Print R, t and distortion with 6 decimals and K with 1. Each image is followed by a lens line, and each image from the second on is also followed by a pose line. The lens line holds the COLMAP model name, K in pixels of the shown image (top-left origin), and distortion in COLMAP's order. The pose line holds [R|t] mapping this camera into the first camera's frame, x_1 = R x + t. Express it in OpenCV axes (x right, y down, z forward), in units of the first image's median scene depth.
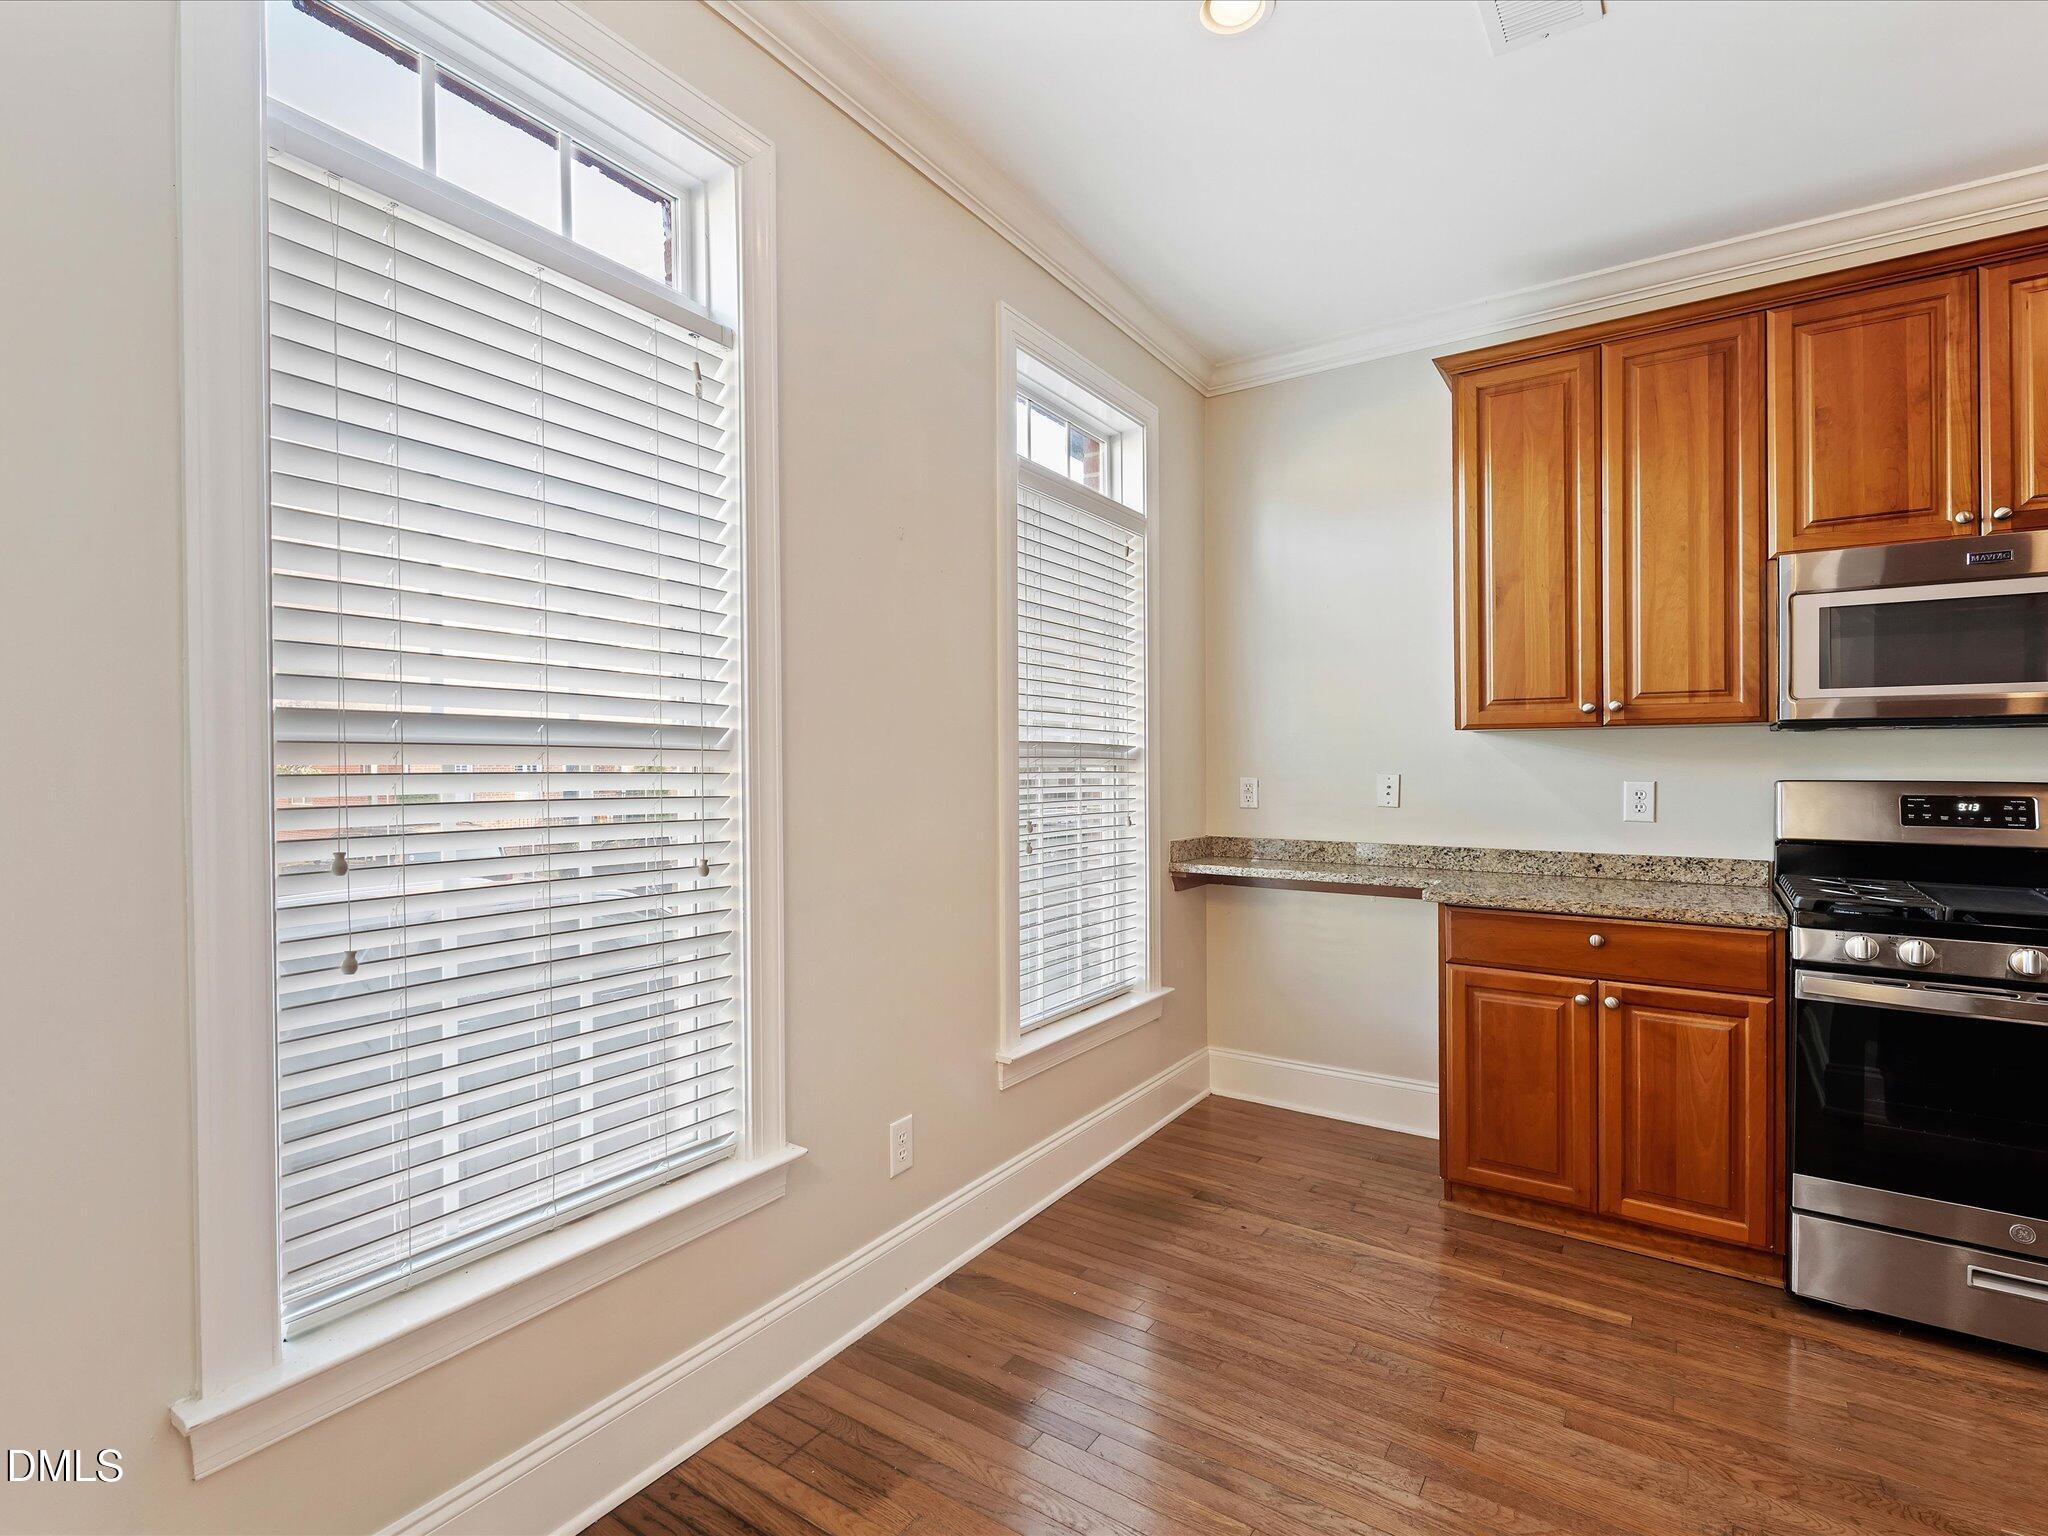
lens RADIAL K [[977.5, 0, 983.9], [0, 977.5, 773.8], [0, 0, 1]] dist [-0.001509, 0.000043]
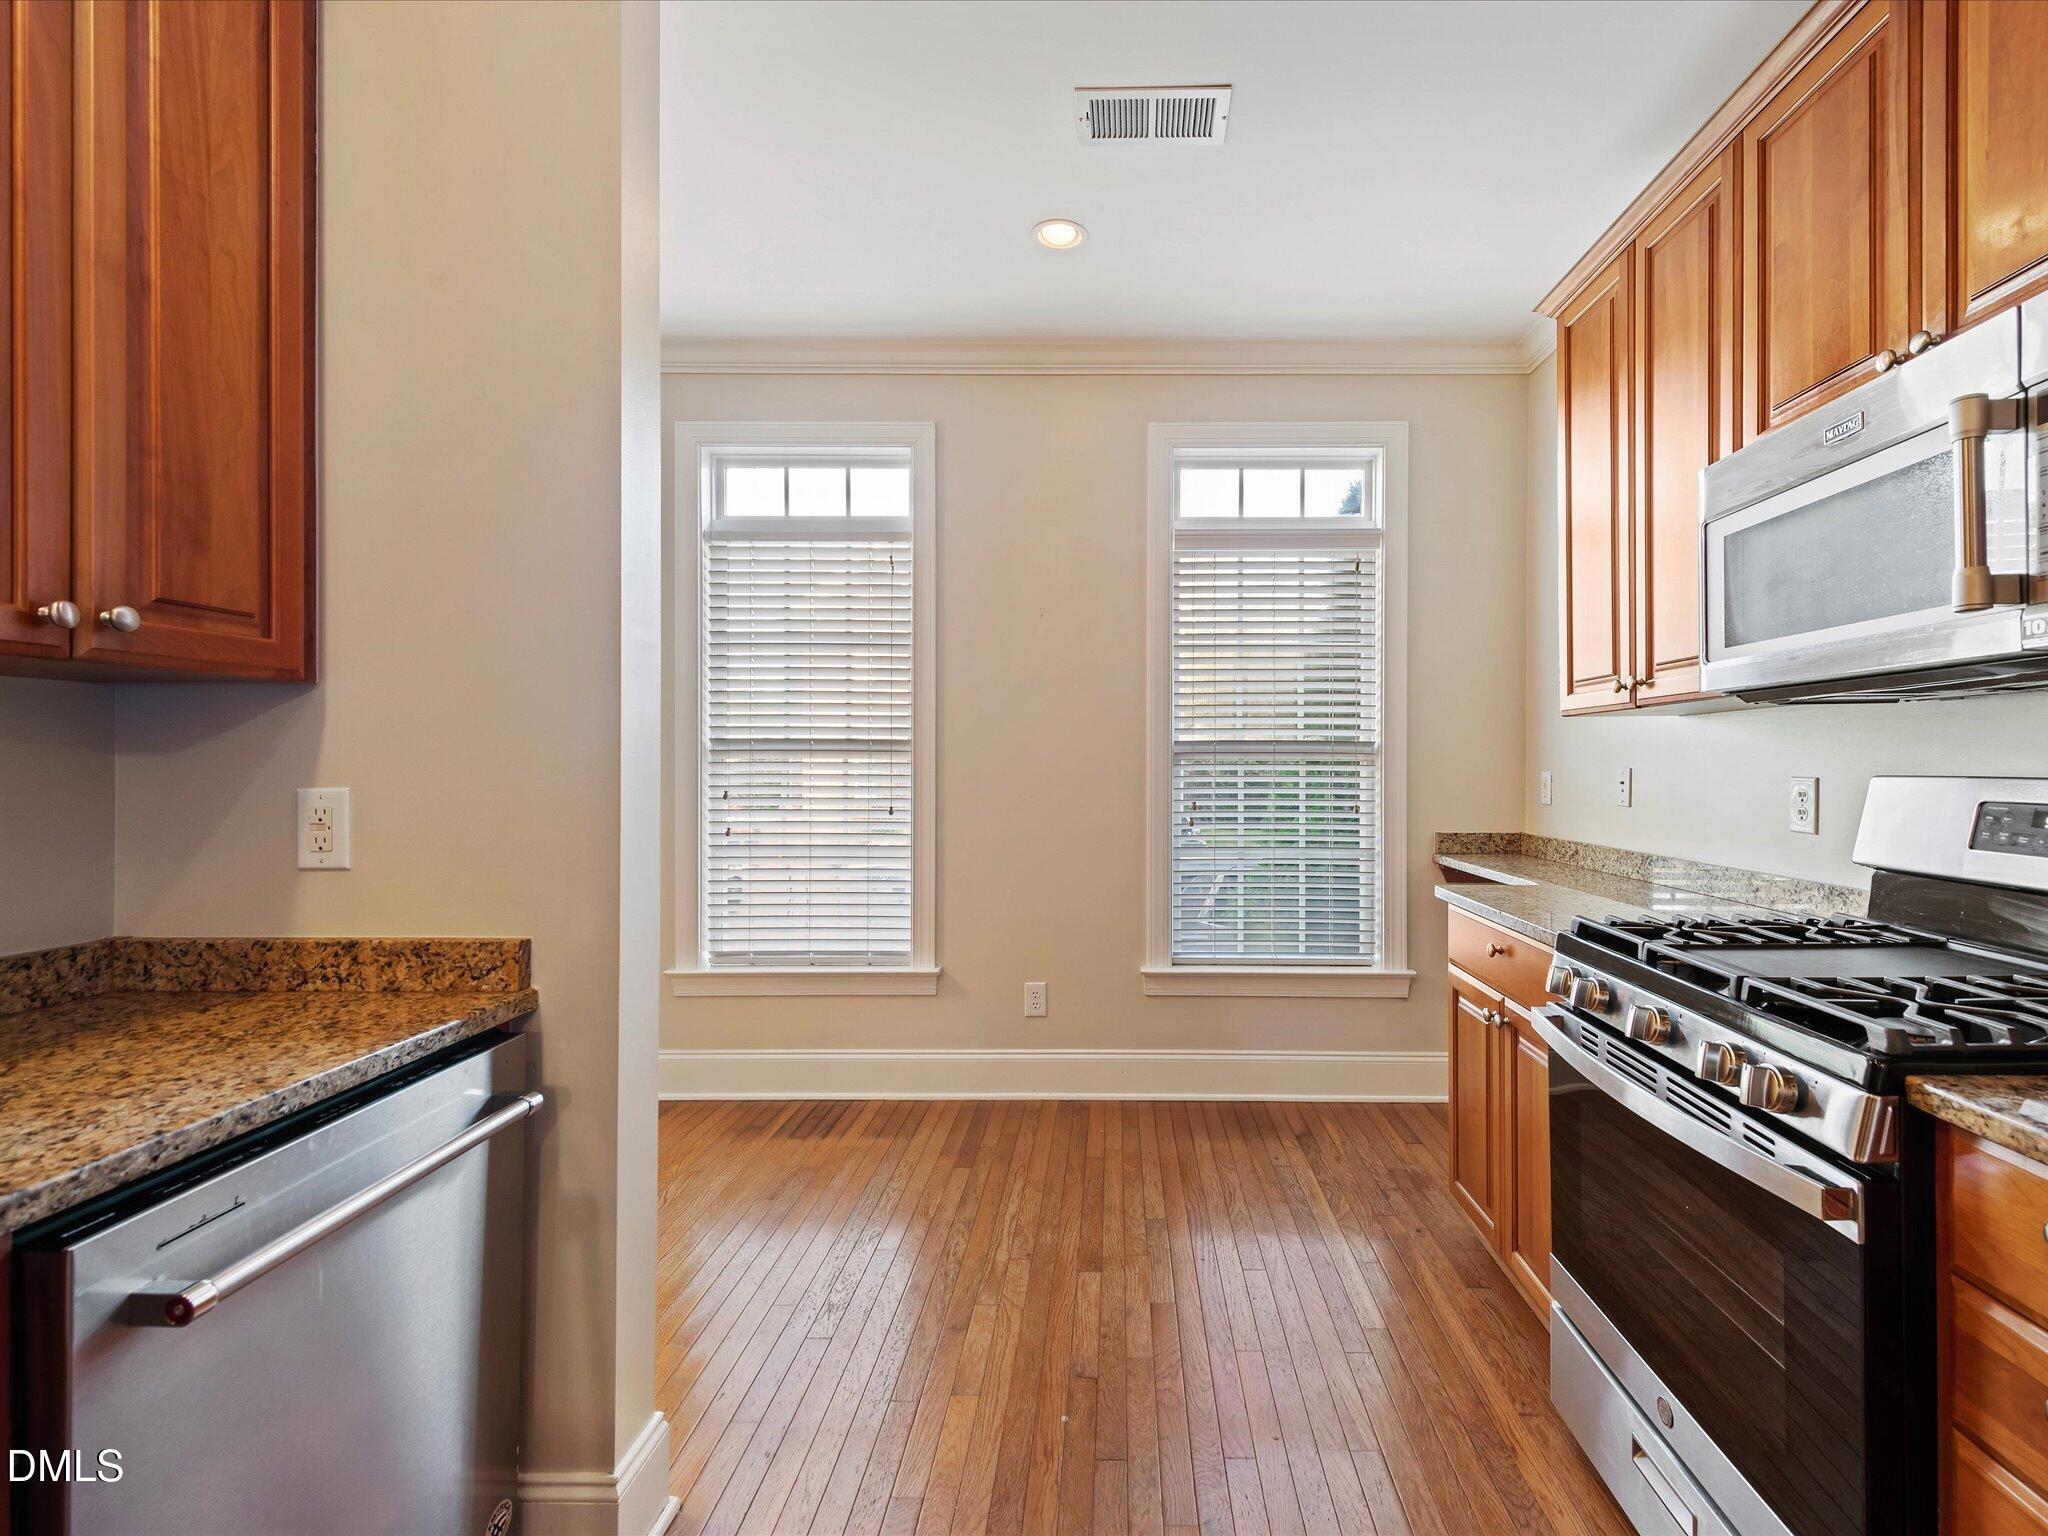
lens RADIAL K [[923.6, 0, 1115.5], [0, 923.6, 768.8], [0, 0, 1]] dist [0.001432, 0.000049]
pose [[0.568025, 0.001919, -0.823009, 1.501622], [-0.007291, 0.999970, -0.002701, 0.012042], [0.822979, 0.007535, 0.568021, 0.311381]]
